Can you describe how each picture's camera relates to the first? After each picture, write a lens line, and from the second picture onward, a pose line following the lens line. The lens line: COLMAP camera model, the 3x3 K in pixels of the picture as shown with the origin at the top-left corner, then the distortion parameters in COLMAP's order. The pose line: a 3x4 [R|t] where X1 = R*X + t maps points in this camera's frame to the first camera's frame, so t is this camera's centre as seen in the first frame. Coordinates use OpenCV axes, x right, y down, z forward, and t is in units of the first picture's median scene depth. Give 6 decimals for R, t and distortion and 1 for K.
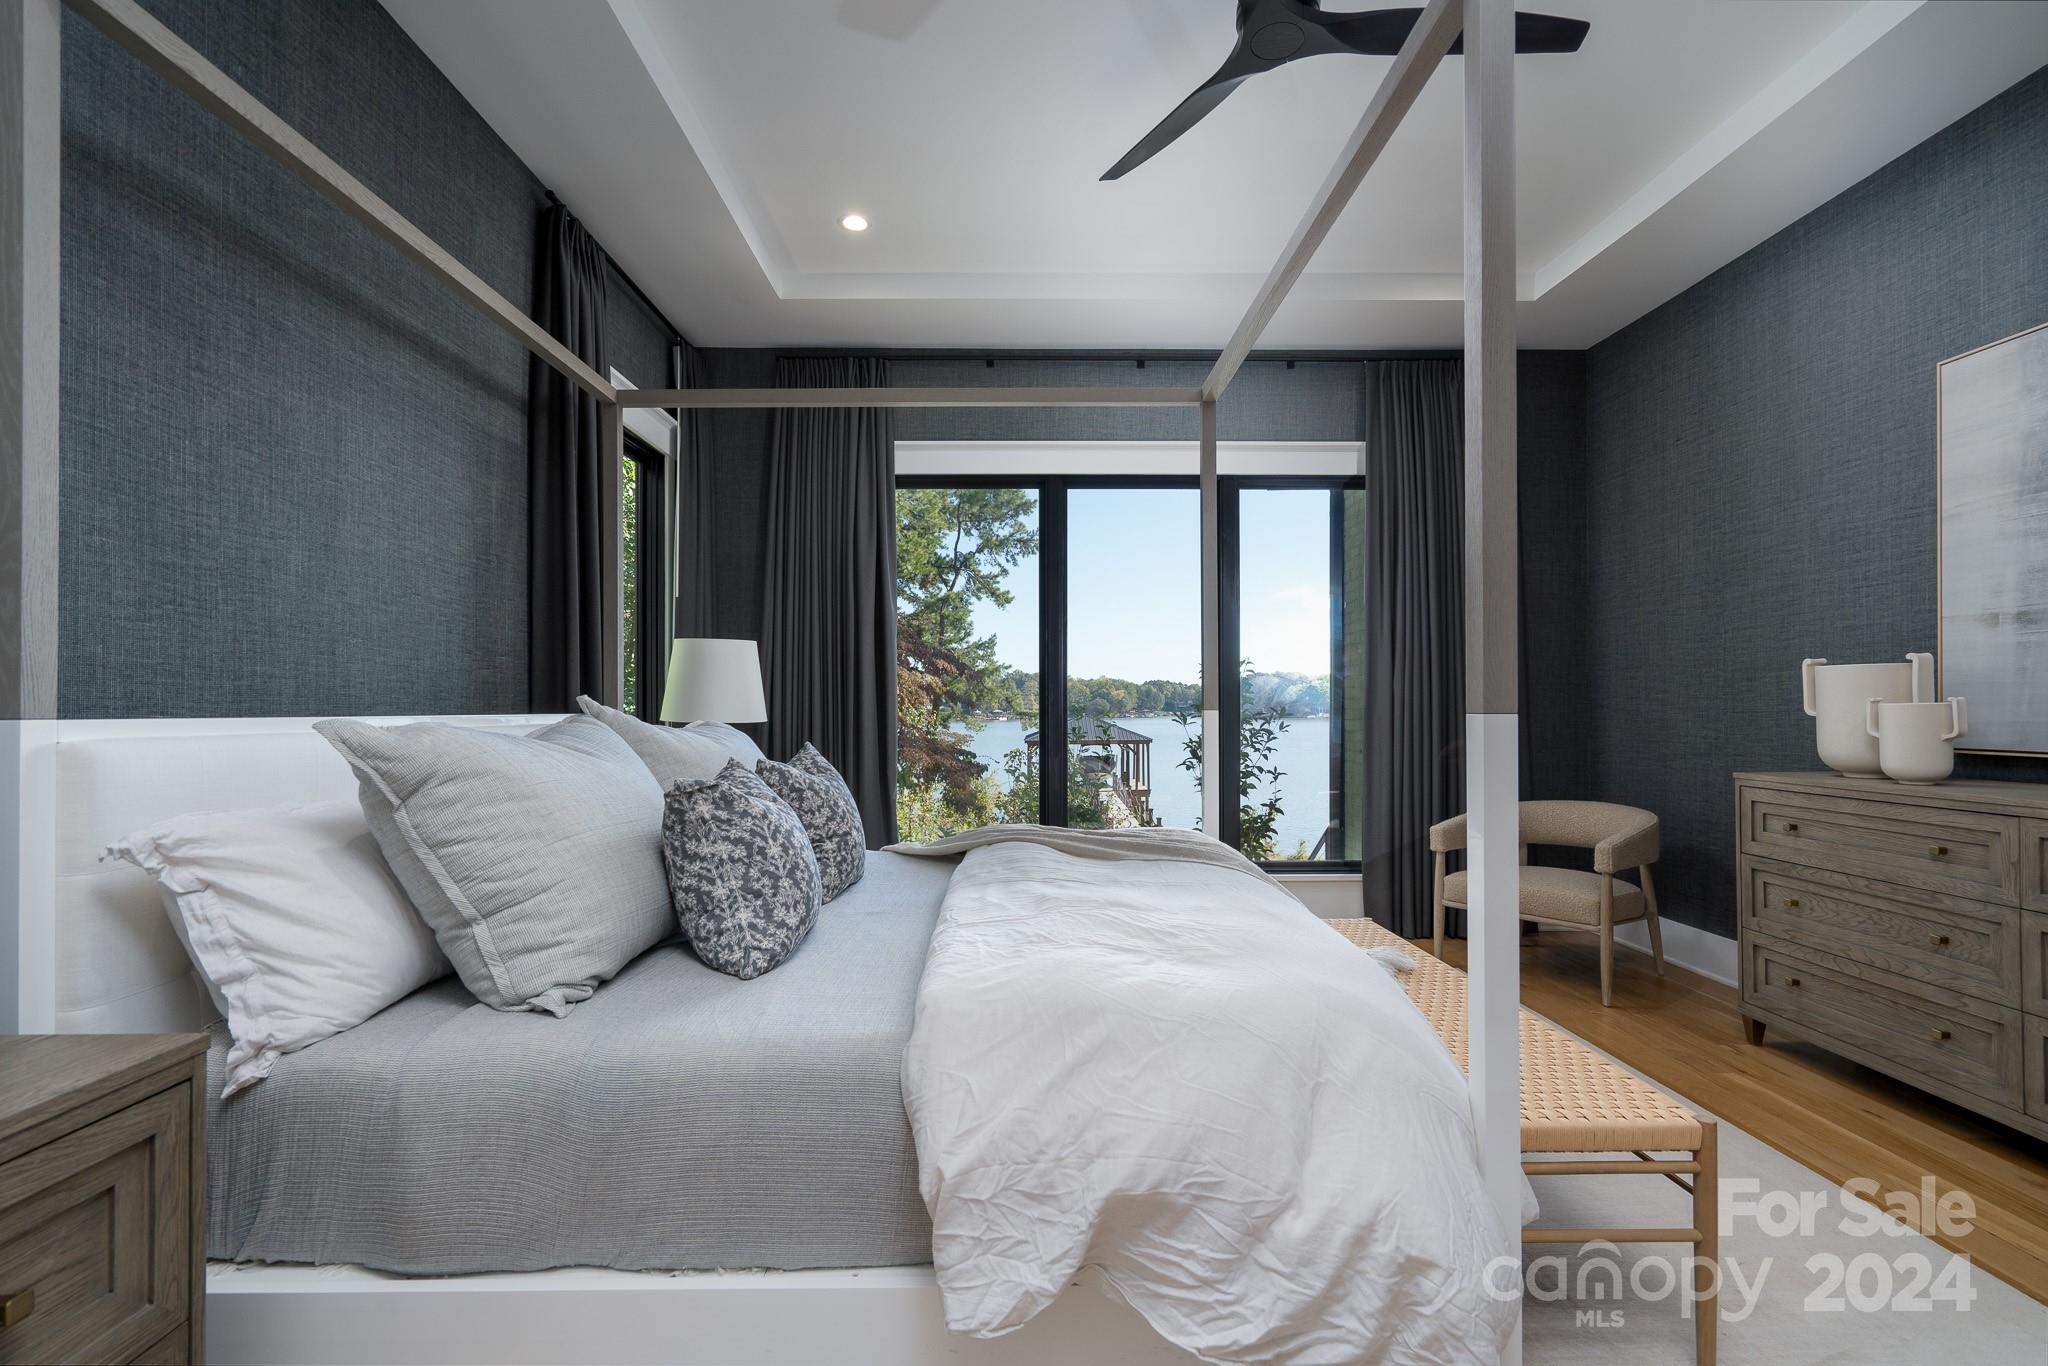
lens RADIAL K [[926.5, 0, 1017.2], [0, 926.5, 692.5], [0, 0, 1]] dist [0.000698, 0.000273]
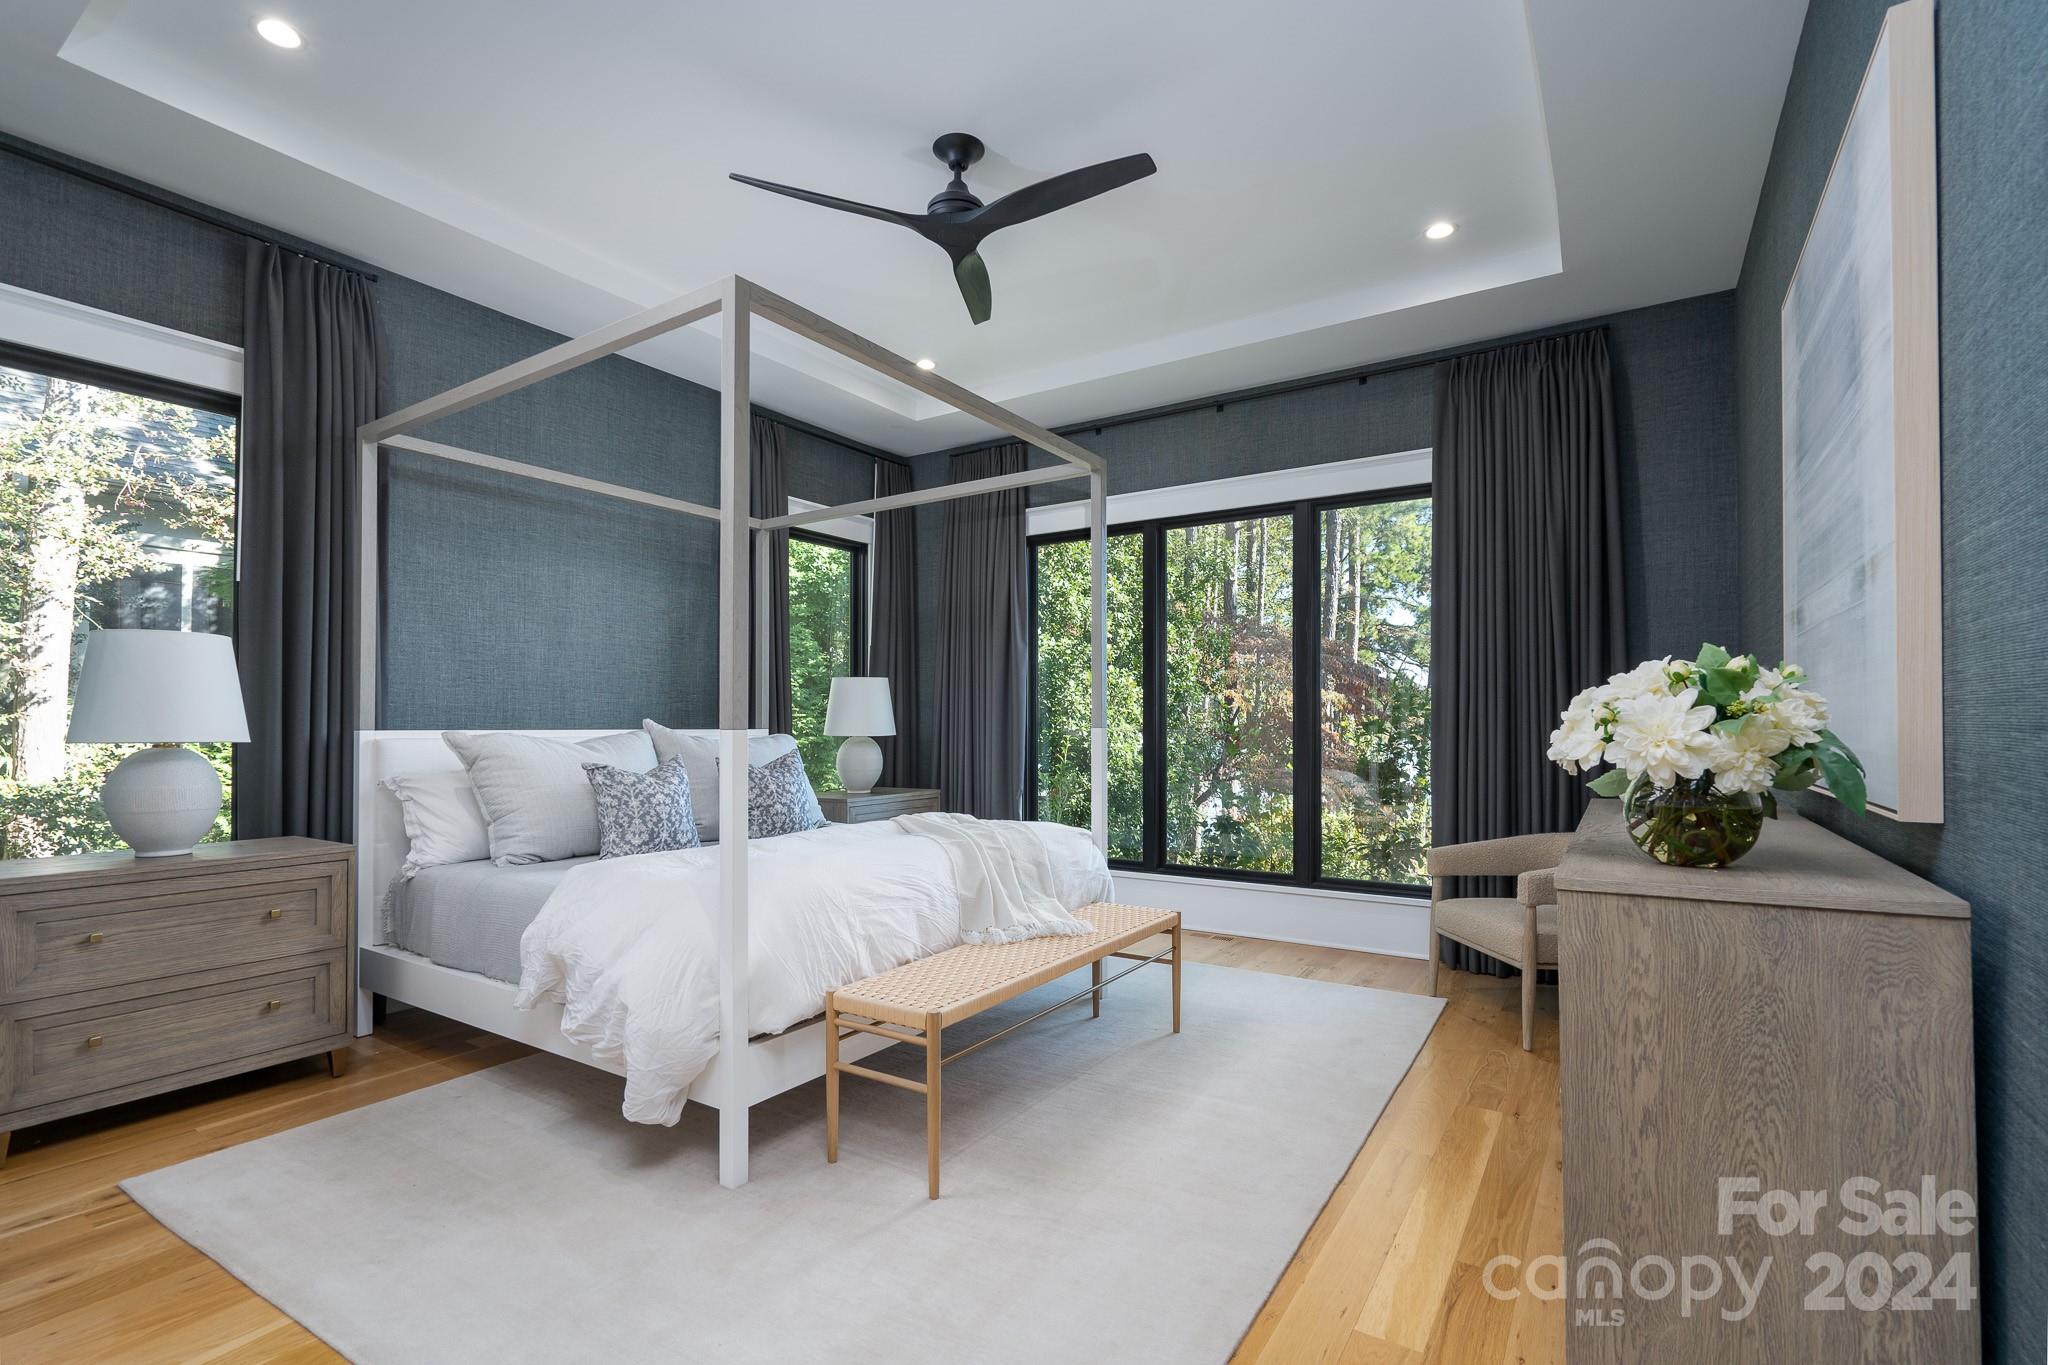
lens RADIAL K [[935.8, 0, 994.2], [0, 935.8, 708.9], [0, 0, 1]] dist [0.000189, 0.000011]
pose [[0.823135, -0.010225, -0.567754, 1.160967], [0.009224, 0.999947, -0.004635, -0.001545], [0.567771, -0.001422, 0.823185, -0.102698]]
